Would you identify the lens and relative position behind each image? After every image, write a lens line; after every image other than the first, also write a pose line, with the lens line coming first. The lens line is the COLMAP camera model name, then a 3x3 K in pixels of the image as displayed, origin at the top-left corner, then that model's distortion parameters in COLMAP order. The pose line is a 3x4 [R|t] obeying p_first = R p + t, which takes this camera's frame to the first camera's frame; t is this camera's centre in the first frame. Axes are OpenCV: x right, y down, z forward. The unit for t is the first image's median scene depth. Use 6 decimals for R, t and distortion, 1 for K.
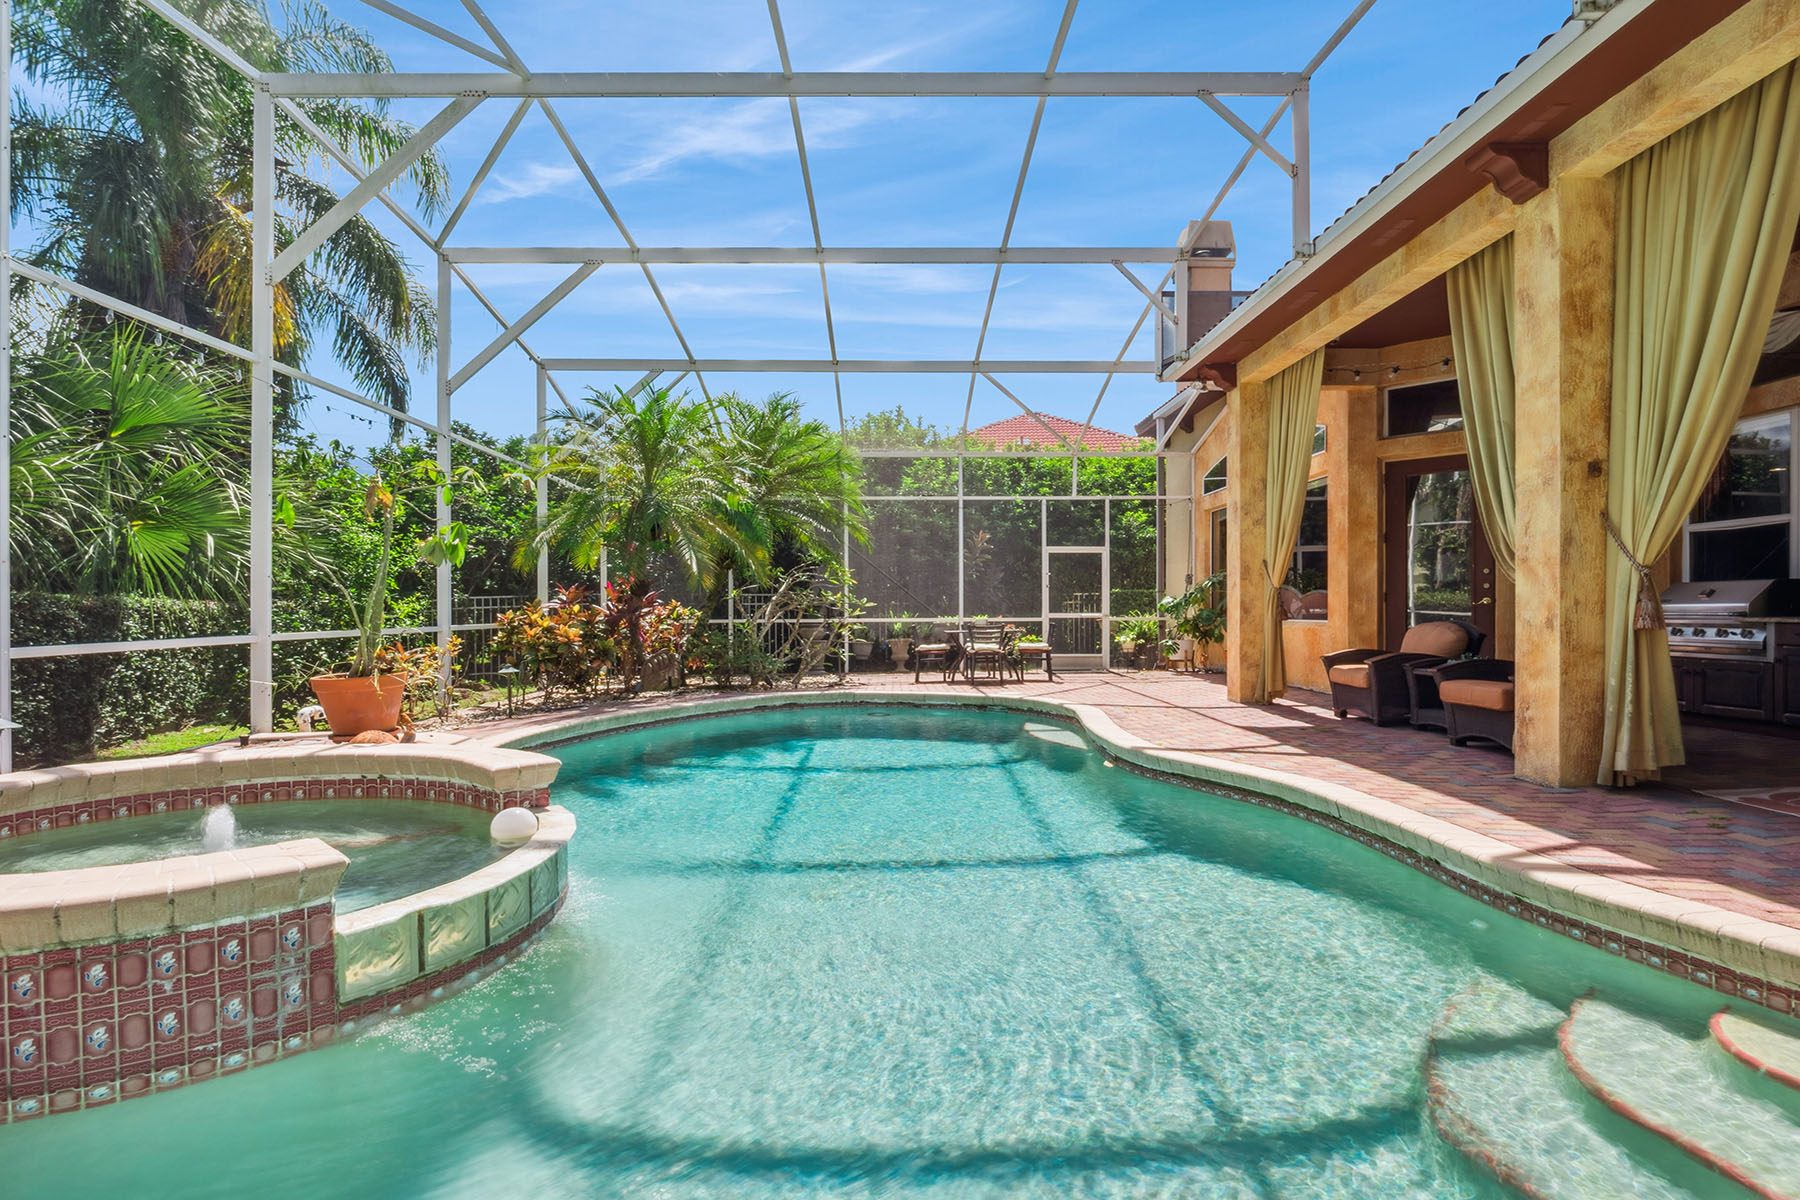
lens RADIAL K [[873.1, 0, 893.4], [0, 873.1, 637.9], [0, 0, 1]] dist [-0.003457, -0.000754]
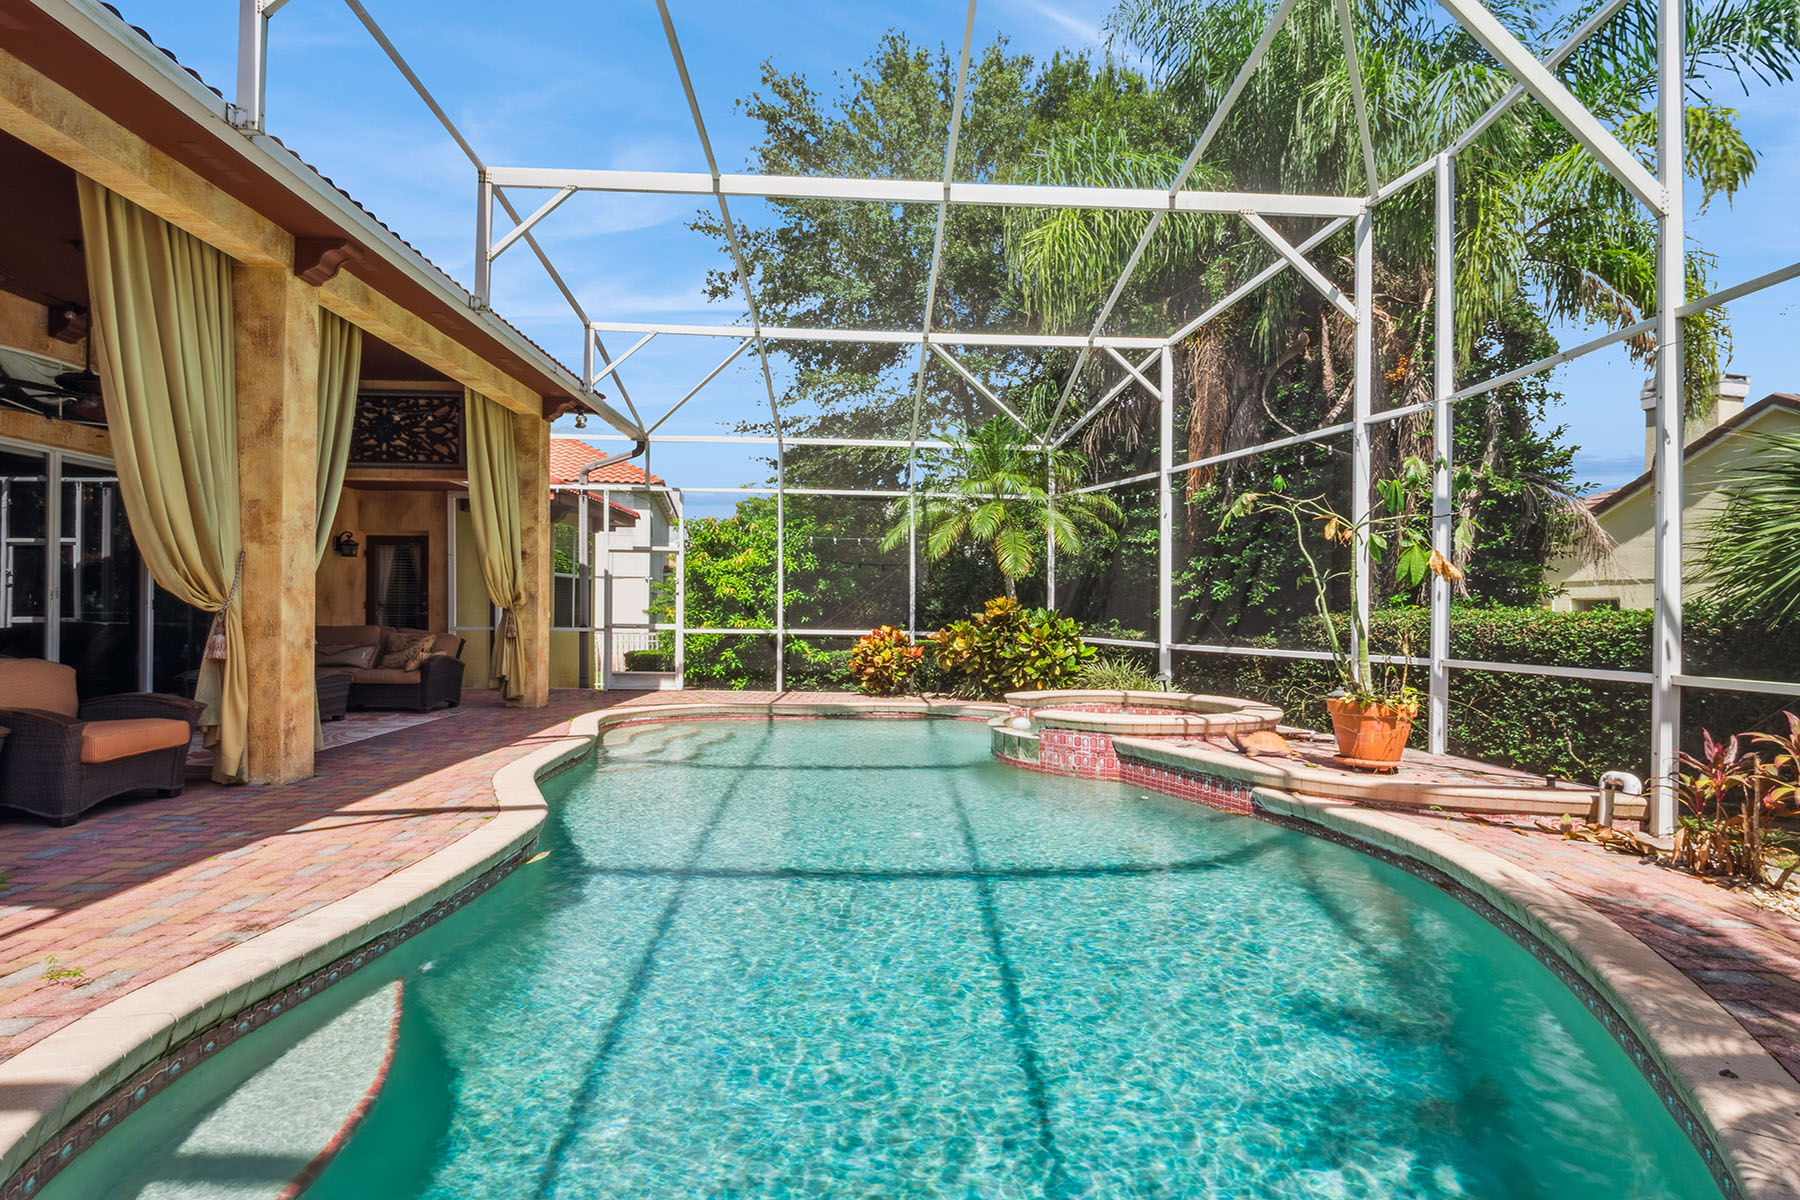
lens RADIAL K [[876.5, 0, 902.4], [0, 876.5, 603.0], [0, 0, 1]] dist [-0.000438, 0.000046]
pose [[-0.999601, -0.003051, -0.028069, -0.024737], [-0.003649, 0.999768, 0.021250, -0.065244], [0.027997, 0.021344, -0.999380, 1.426895]]
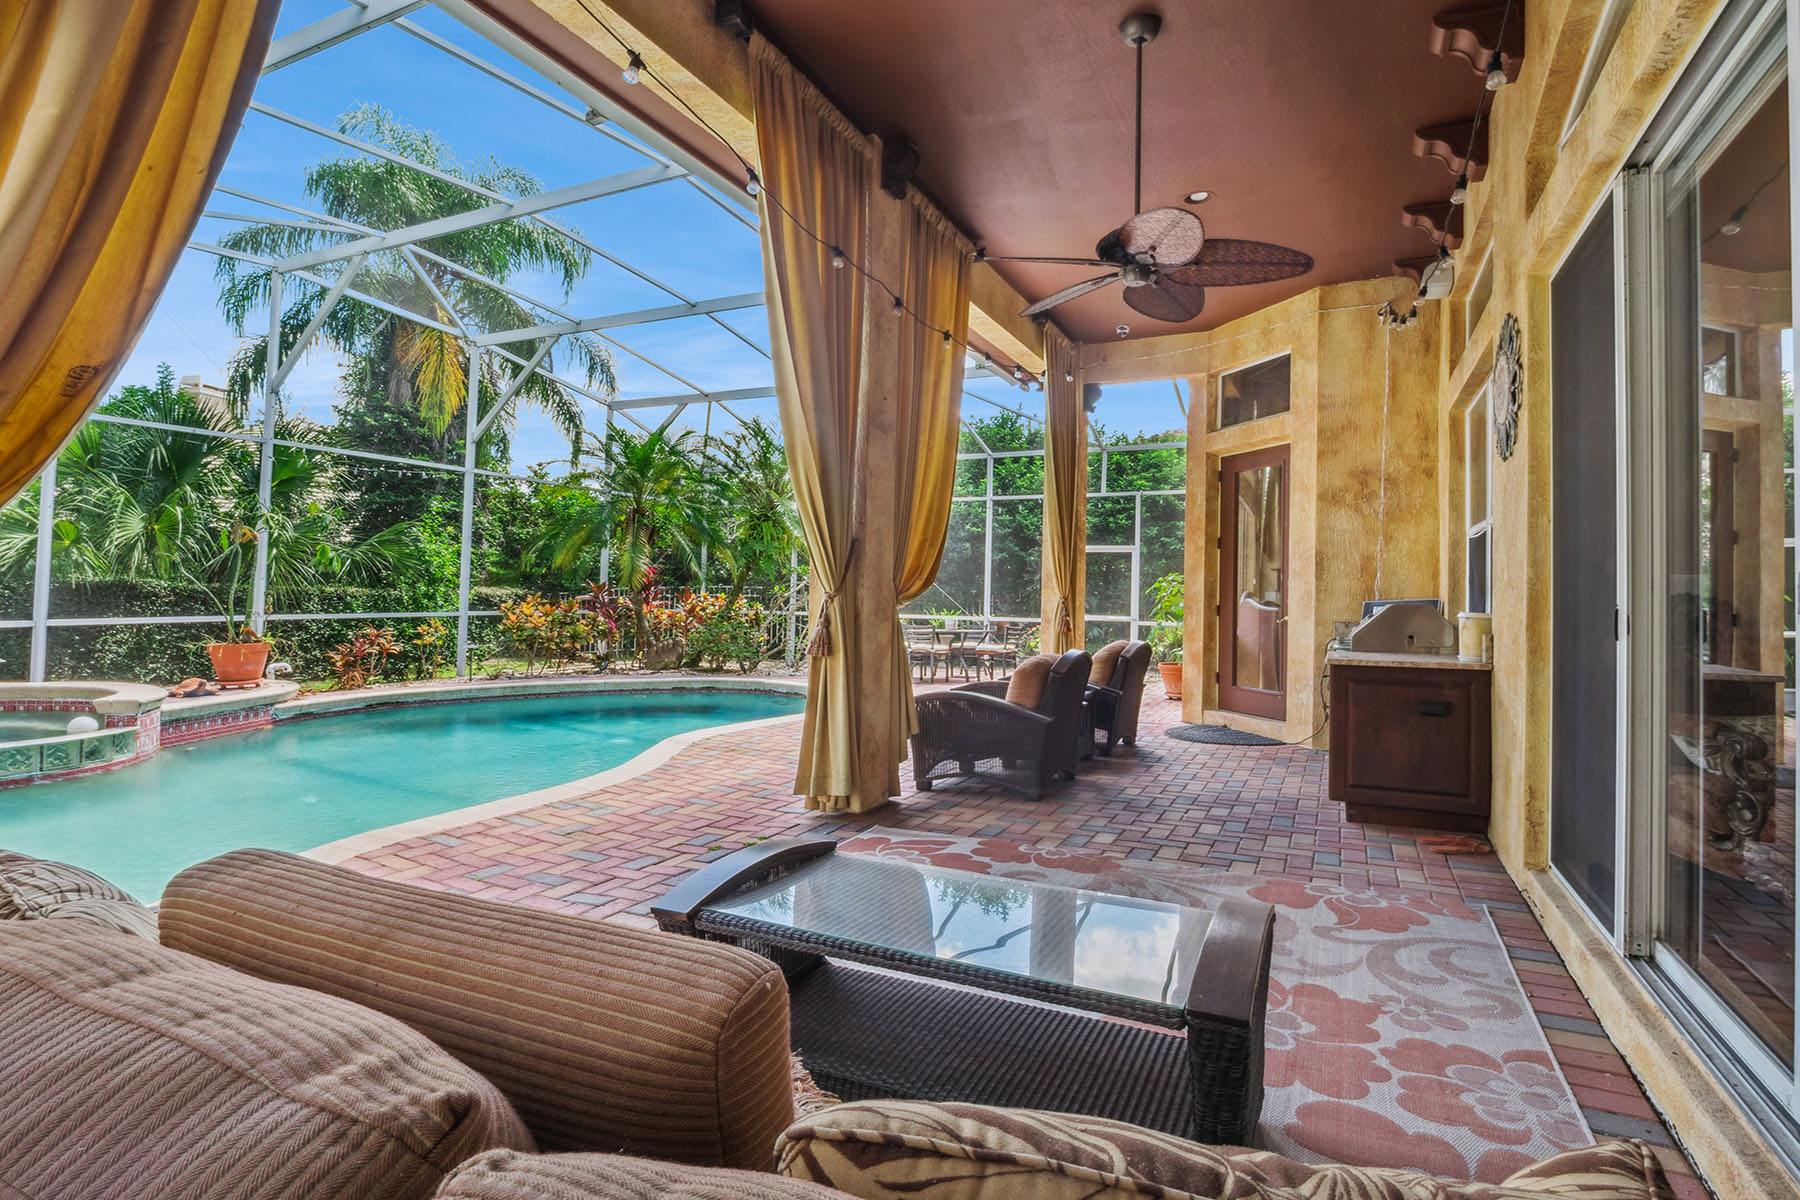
lens RADIAL K [[876.5, 0, 902.4], [0, 876.5, 603.0], [0, 0, 1]] dist [-0.000438, 0.000046]
pose [[0.885575, 0.025796, -0.463780, 0.840025], [-0.036367, 0.999242, -0.013861, -0.037933], [0.463071, 0.029141, 0.885842, 0.094213]]
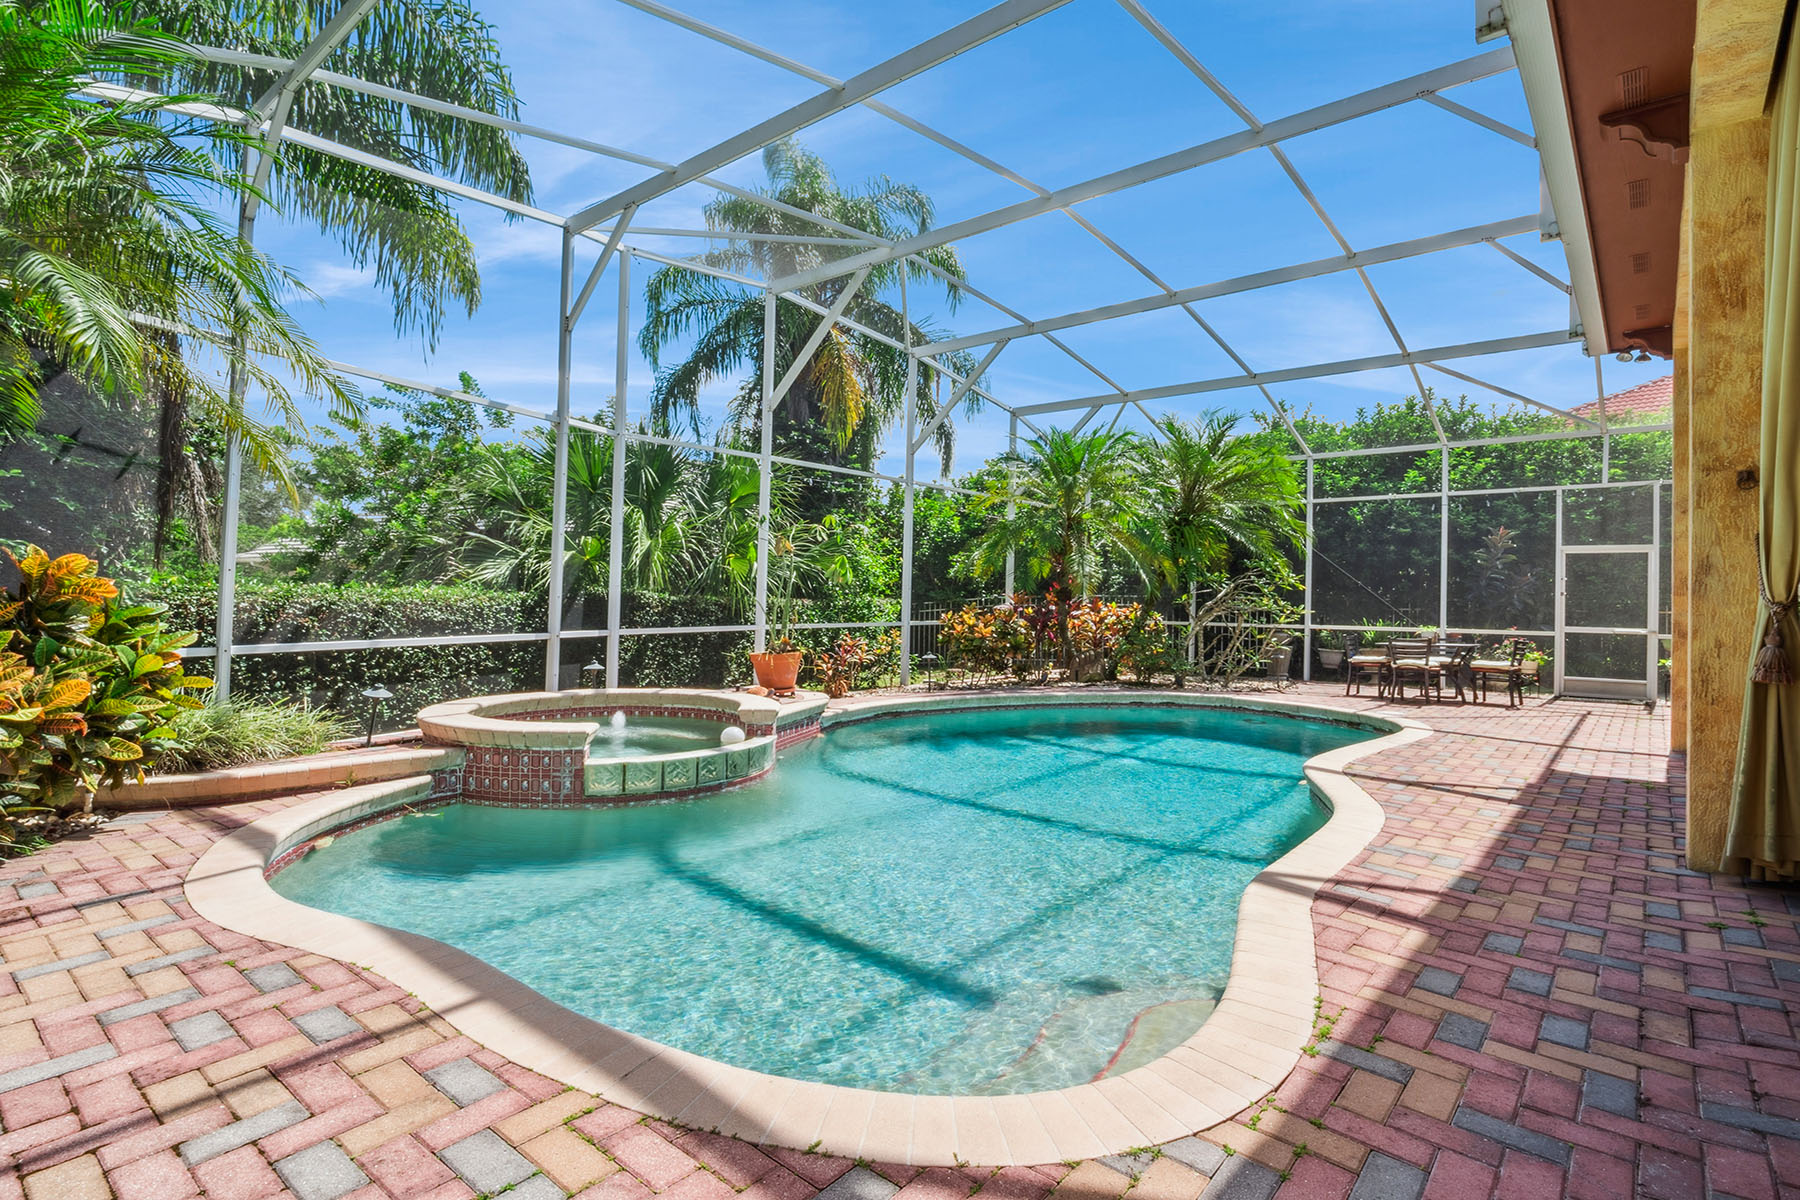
lens RADIAL K [[876.5, 0, 902.4], [0, 876.5, 603.0], [0, 0, 1]] dist [-0.000438, 0.000046]
pose [[0.761902, 0.017964, -0.647443, 0.437539], [-0.038769, 0.999088, -0.017902, -0.021176], [0.646531, 0.038741, 0.761904, -0.066078]]
